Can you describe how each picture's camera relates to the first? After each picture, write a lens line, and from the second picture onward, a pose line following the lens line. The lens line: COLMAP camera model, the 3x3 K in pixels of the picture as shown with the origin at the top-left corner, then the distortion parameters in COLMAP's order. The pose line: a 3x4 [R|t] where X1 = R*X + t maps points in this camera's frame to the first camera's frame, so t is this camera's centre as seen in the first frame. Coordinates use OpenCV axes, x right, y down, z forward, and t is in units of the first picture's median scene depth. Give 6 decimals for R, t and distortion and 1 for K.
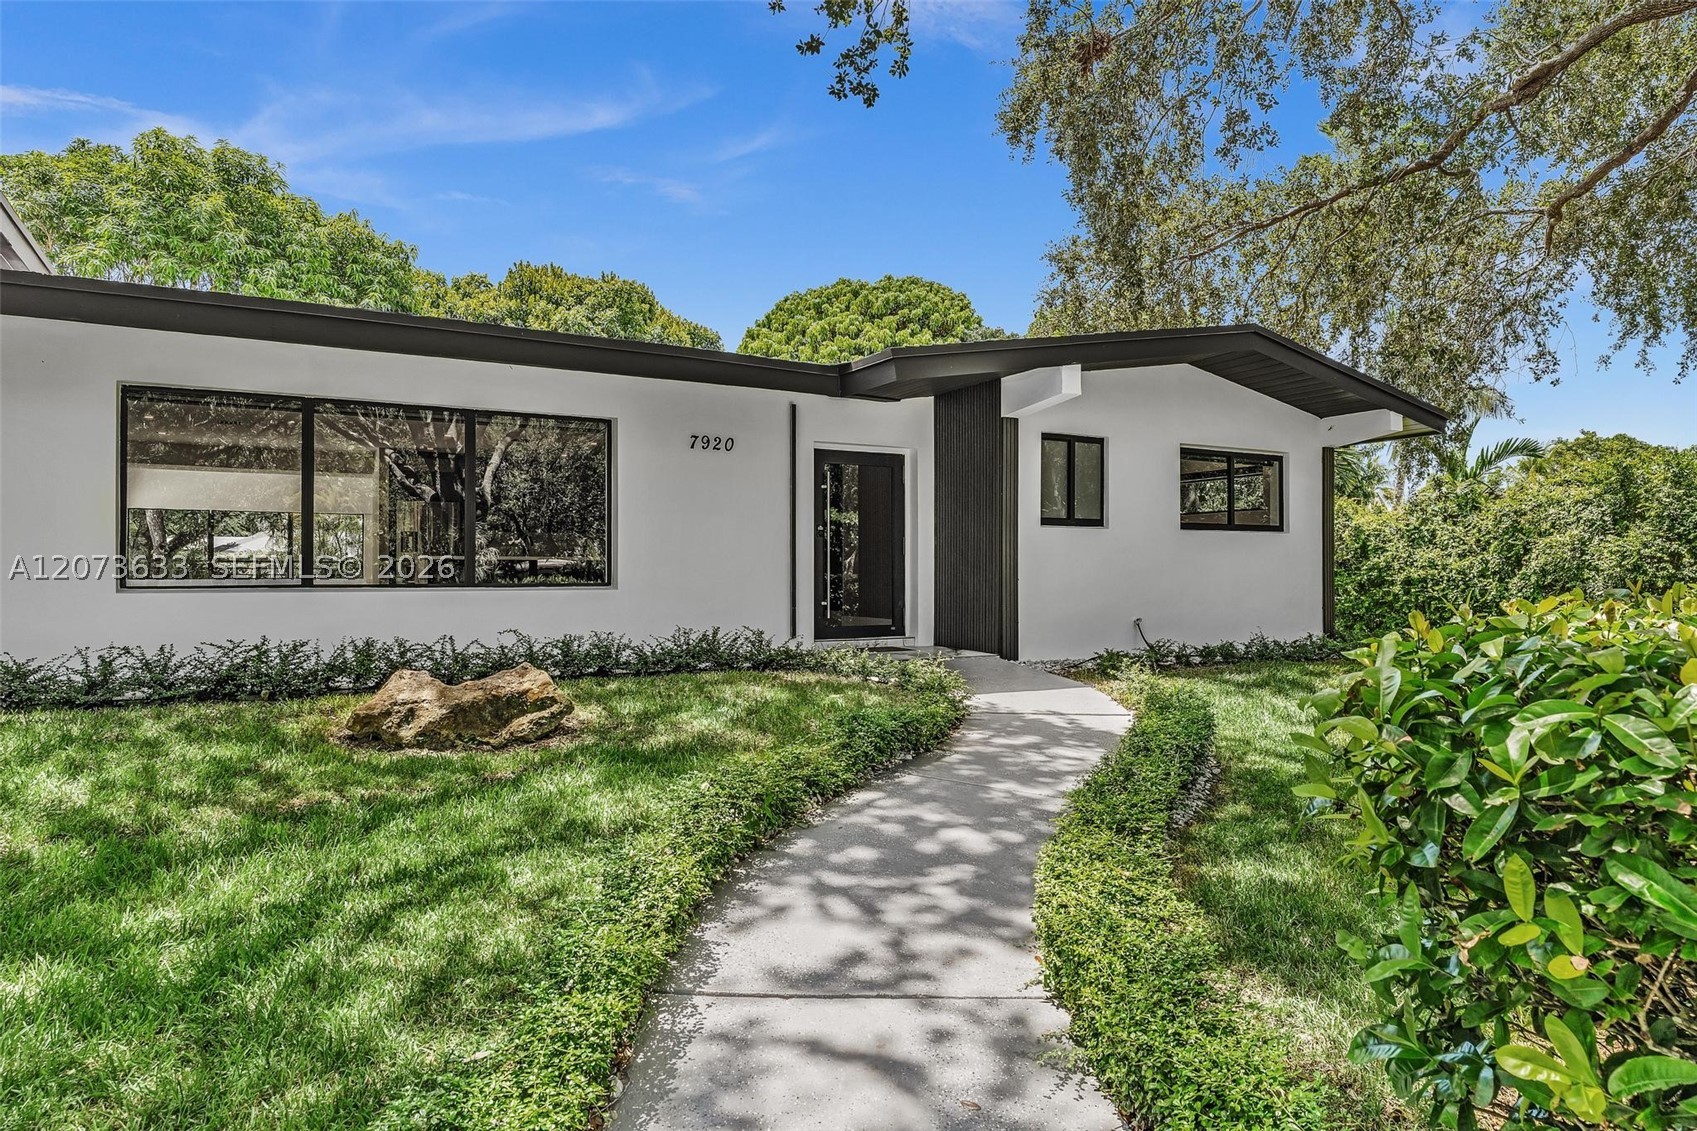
lens RADIAL K [[1051.2, 0, 848.5], [0, 1051.2, 565.5], [0, 0, 1]] dist [0.002963, 0.000773]
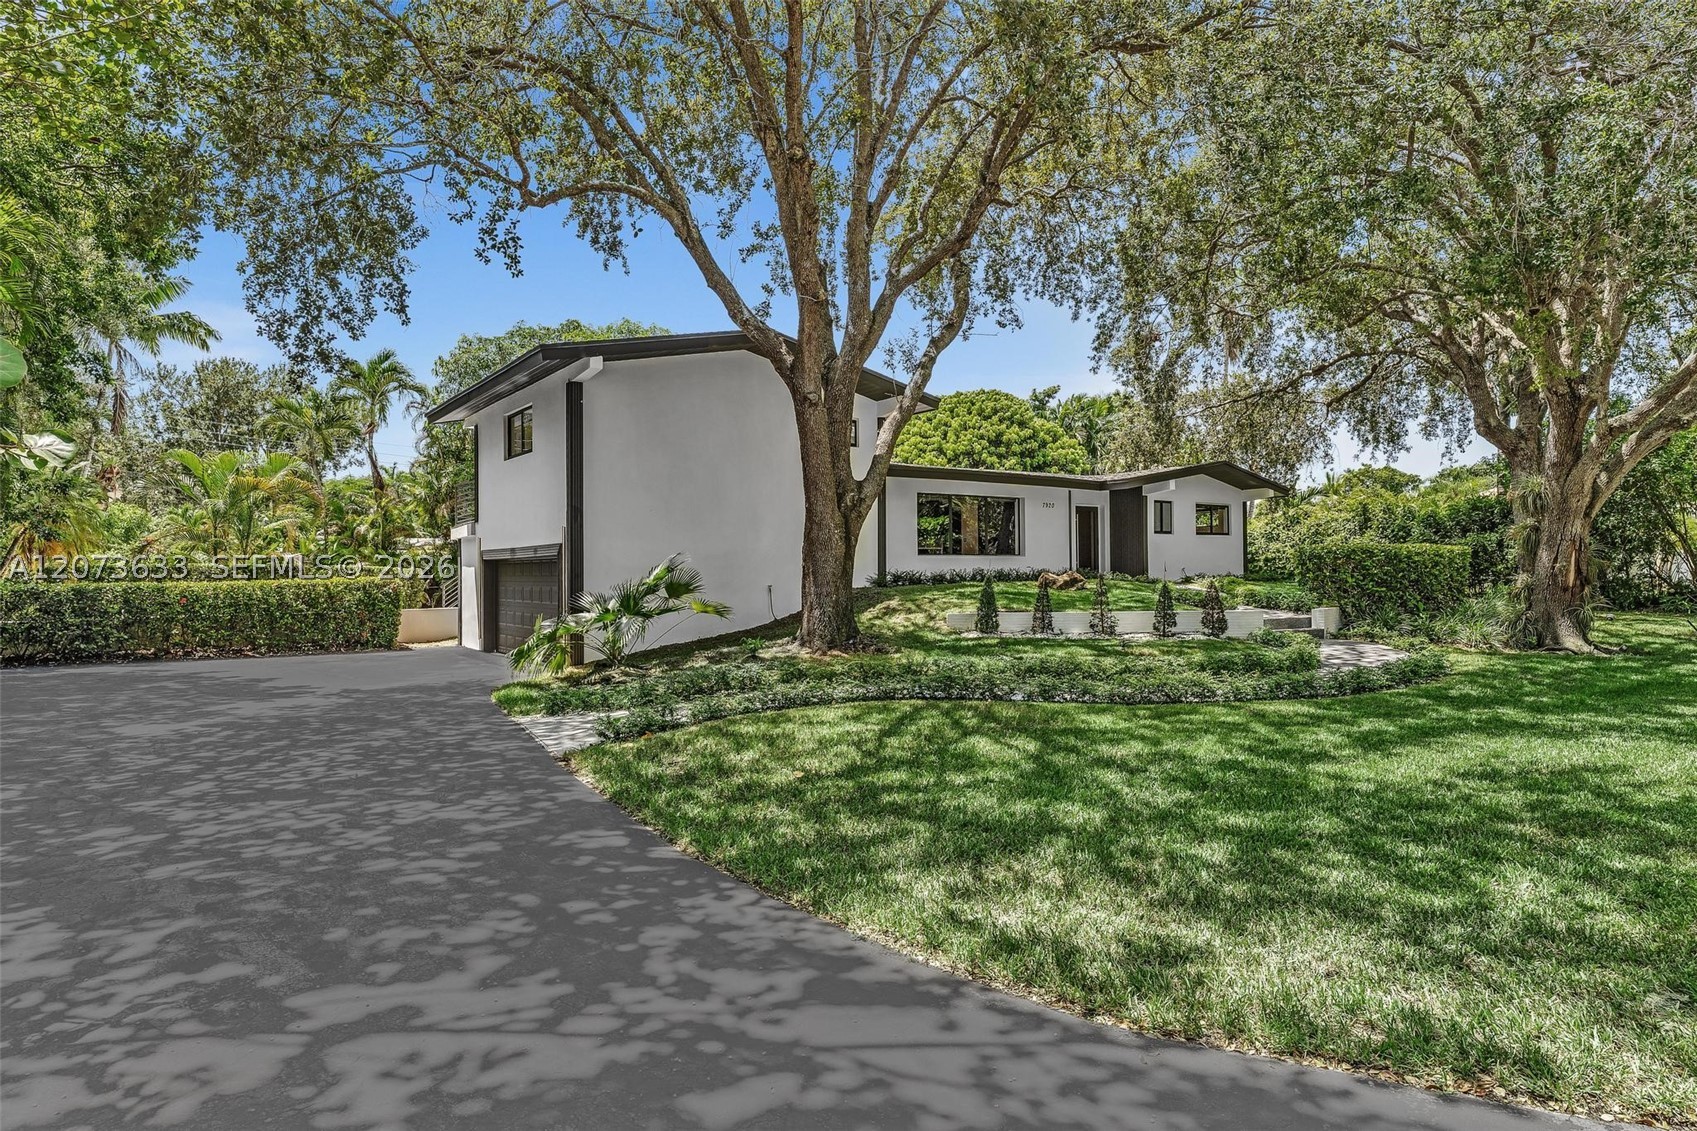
lens RADIAL K [[965.6, 0, 848.5], [0, 965.6, 565.5], [0, 0, 1]] dist [-0.002995, -0.001283]
pose [[0.994285, -0.007197, 0.106514, -0.723341], [0.007080, 0.999974, 0.001480, 0.029790], [-0.106522, -0.000718, 0.994310, -1.175997]]
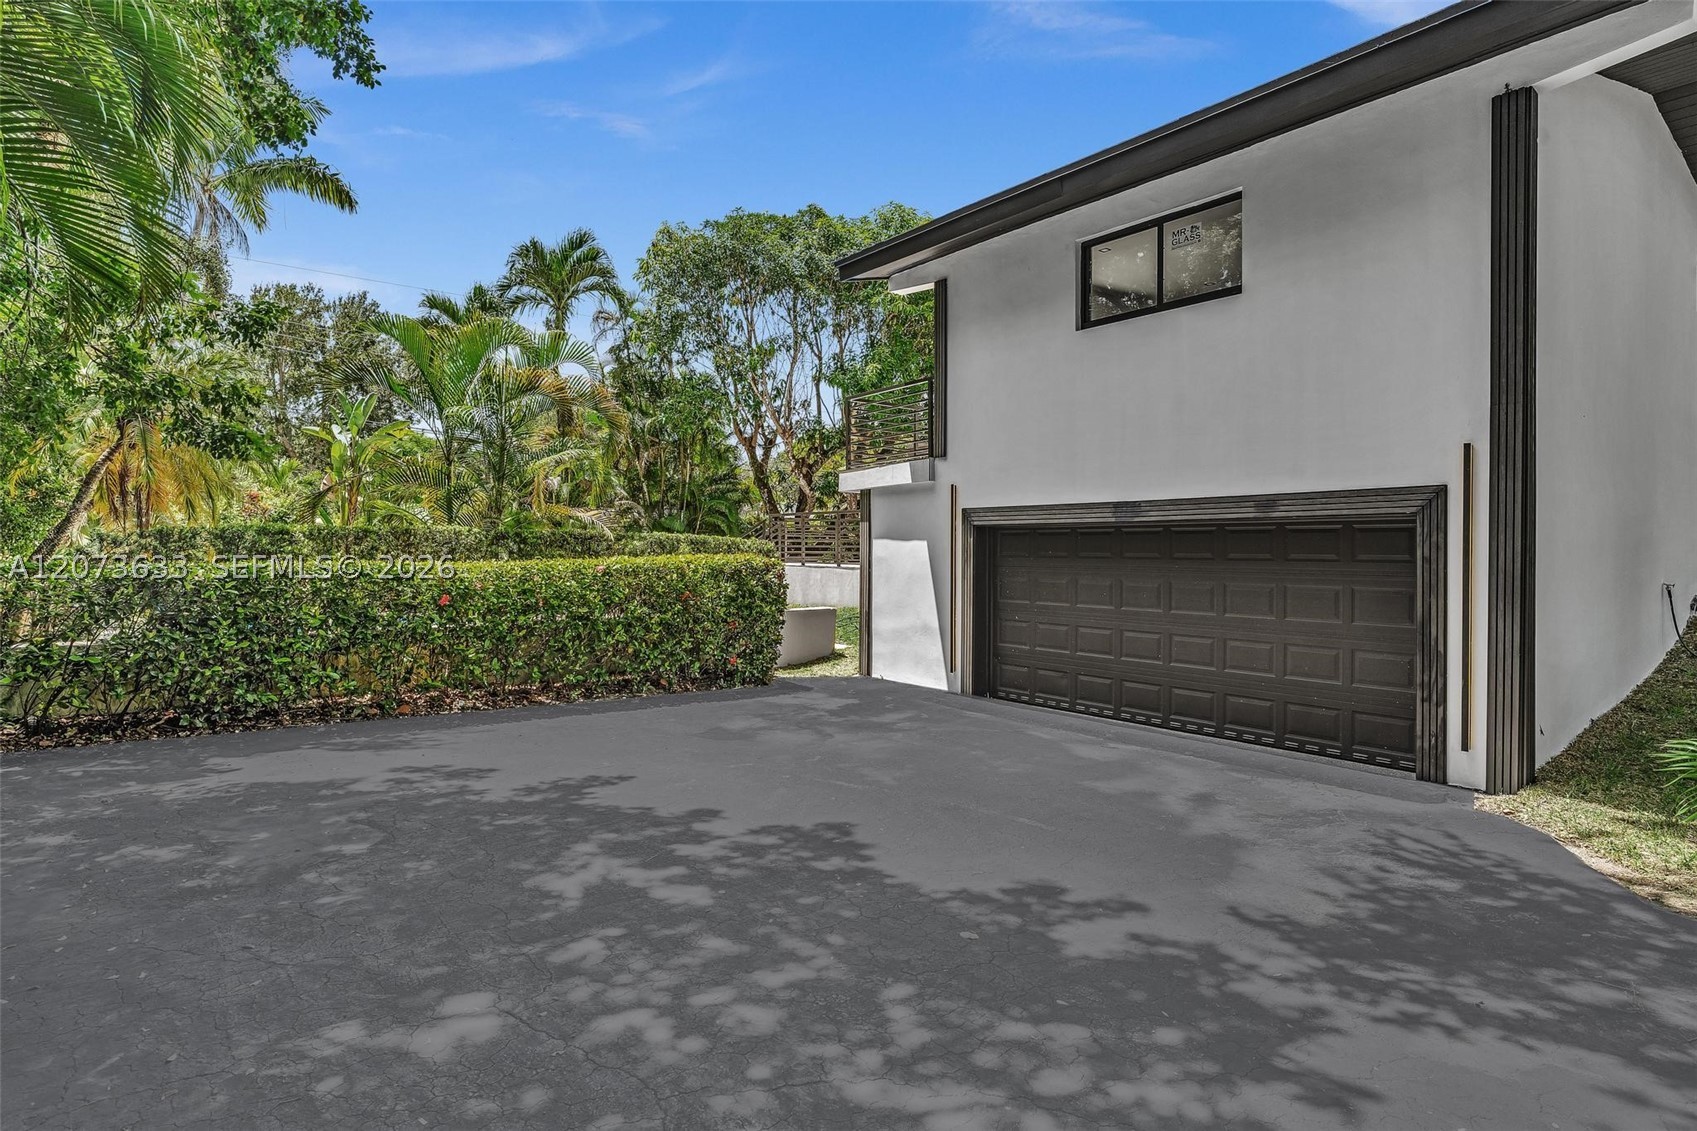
lens RADIAL K [[931.8, 0, 809.7], [0, 931.8, 545.1], [0, 0, 1]] dist [0.002082, 0.002086]
pose [[0.994562, 0.004444, 0.104047, -1.403836], [-0.004891, 0.999980, 0.004045, 0.032678], [-0.104027, -0.004531, 0.994564, -0.303878]]
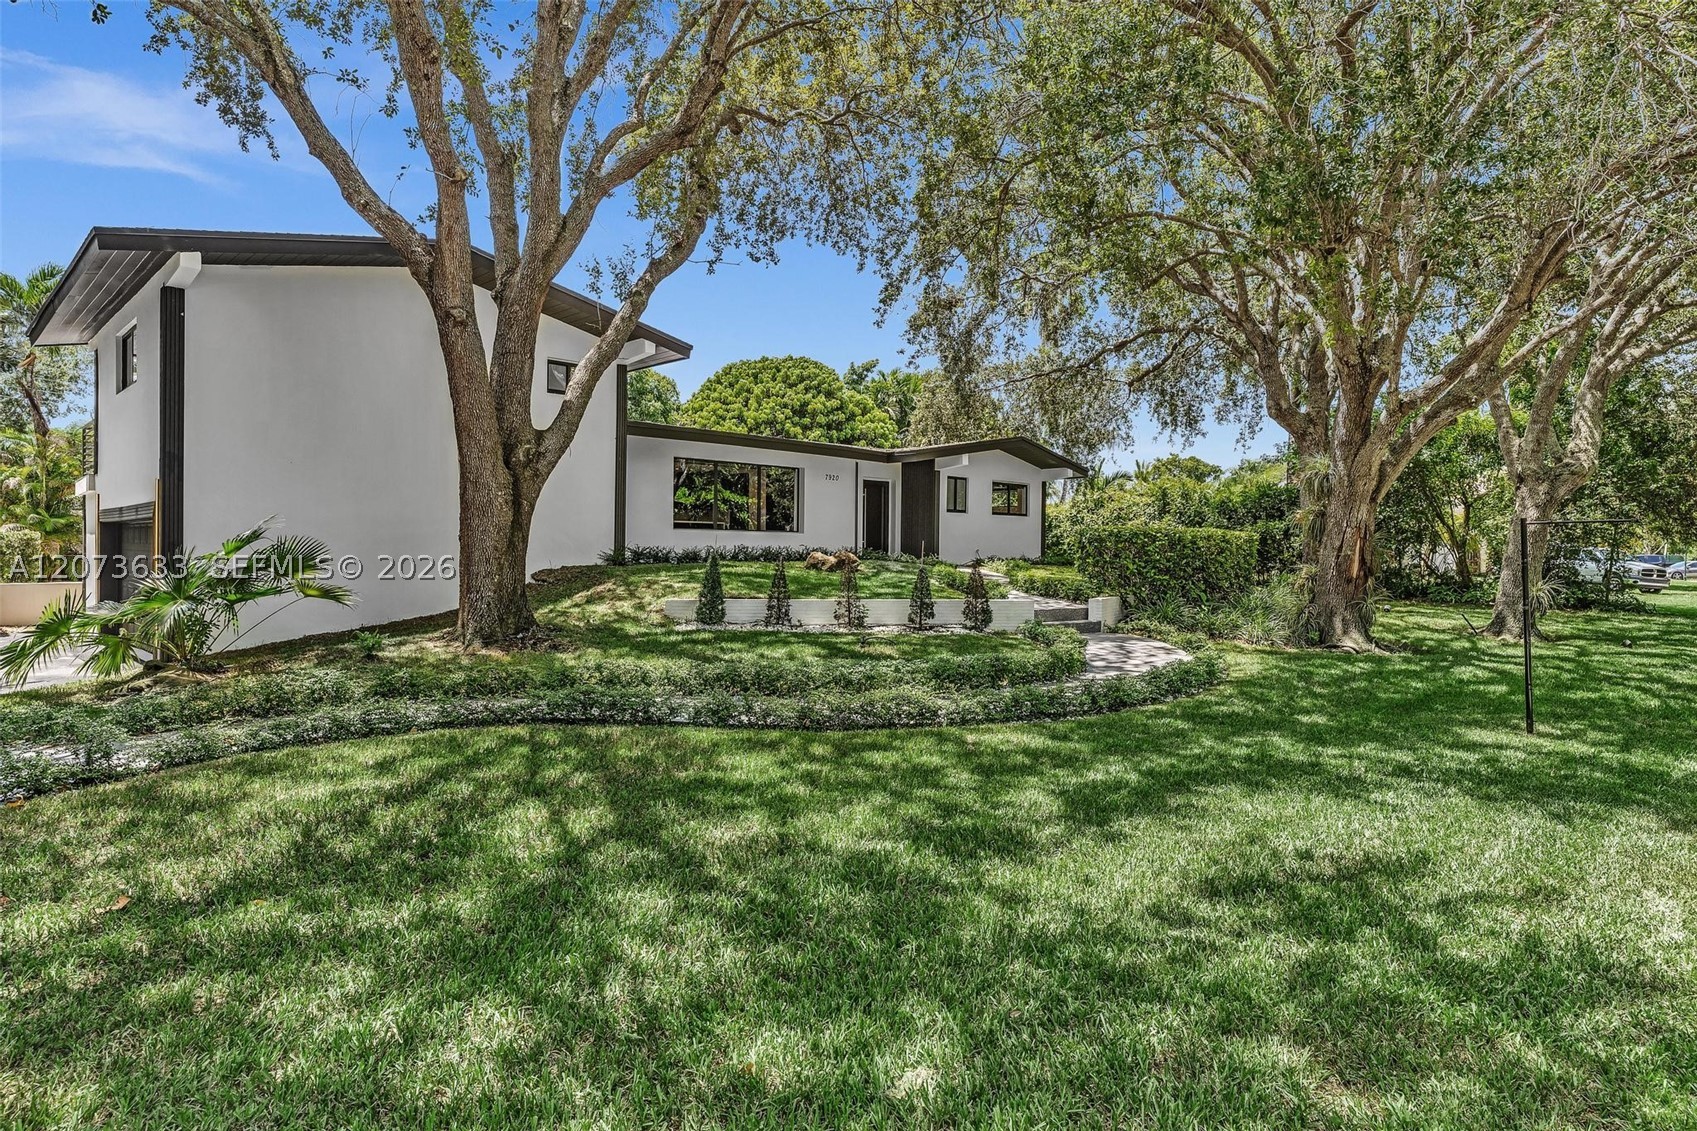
lens RADIAL K [[951.5, 0, 848.5], [0, 951.5, 565.5], [0, 0, 1]] dist [-0.003405, -0.000349]
pose [[0.964397, 0.006573, 0.264378, -0.539035], [-0.013645, 0.999596, 0.024924, 0.030949], [-0.264107, -0.027644, 0.964097, -0.964856]]
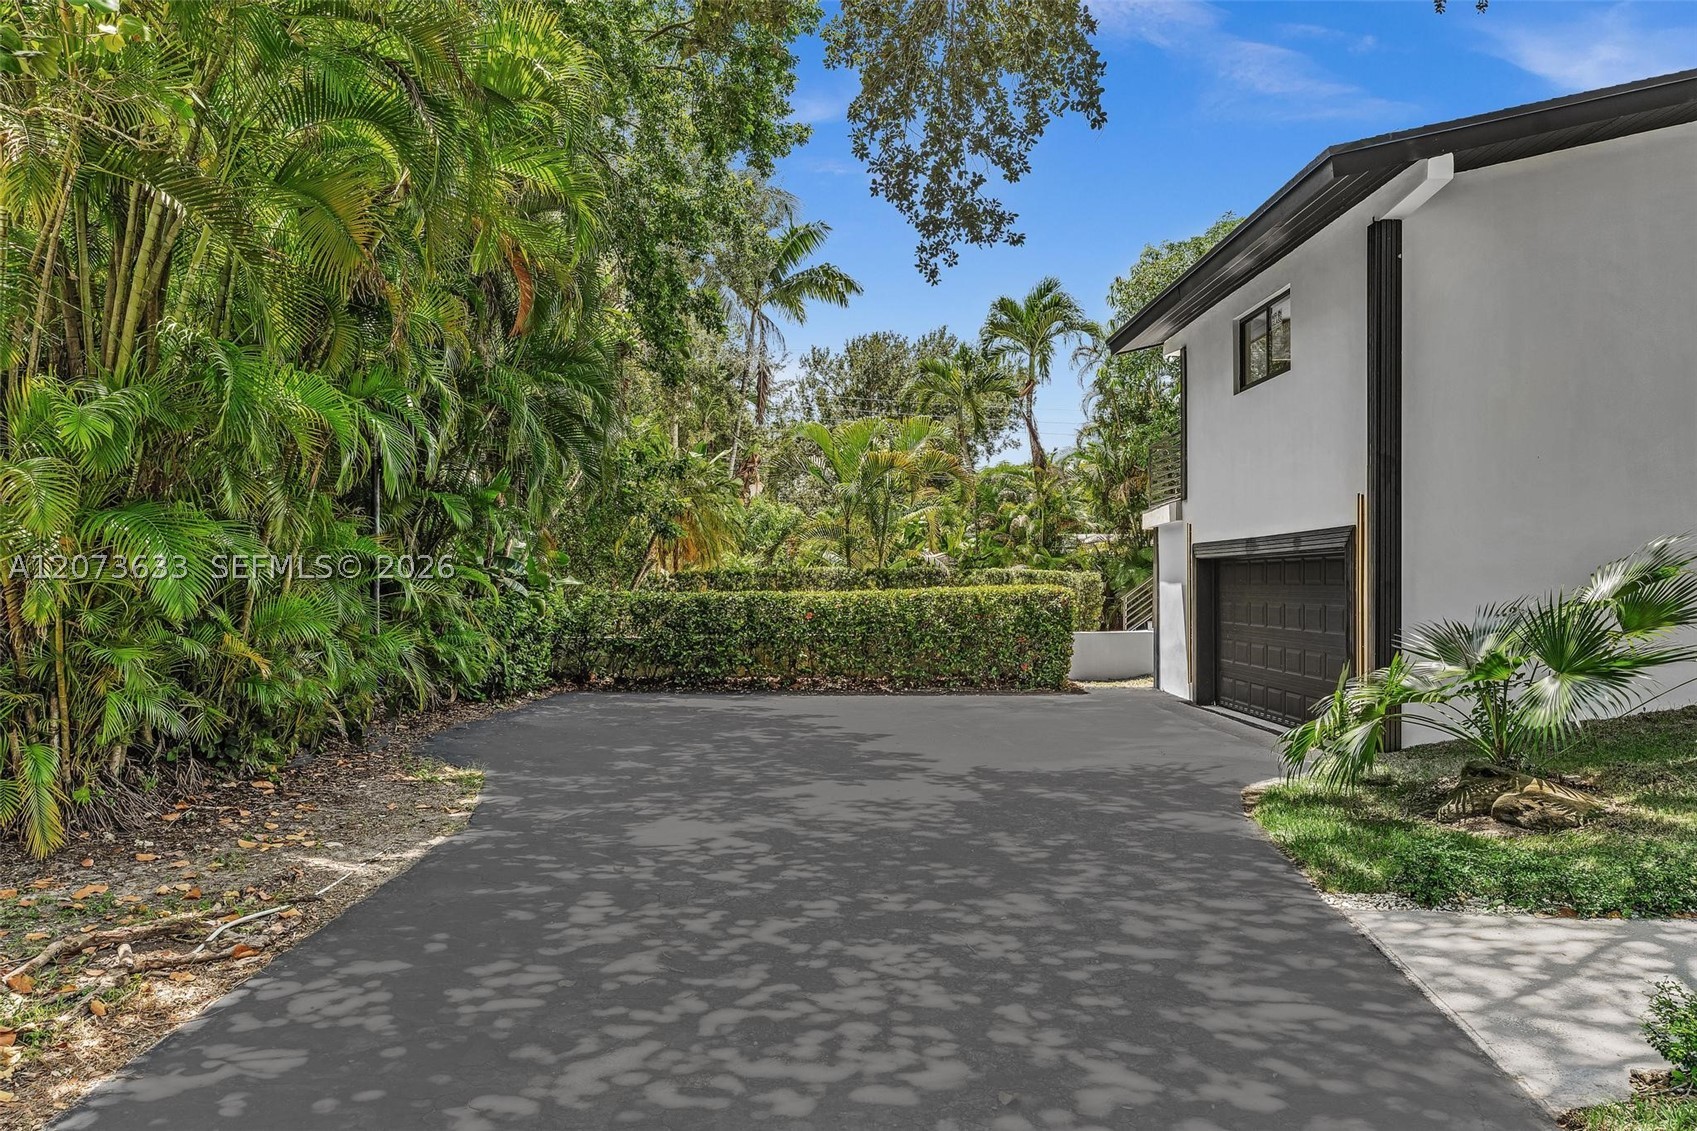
lens RADIAL K [[1197.7, 0, 800.5], [0, 1197.7, 586.3], [0, 0, 1]] dist [-0.001503, -0.000132]
pose [[0.858290, -0.005183, -0.513139, -0.871172], [0.011832, 0.999883, 0.009692, 0.030573], [0.513029, -0.014390, 0.858251, -0.799780]]
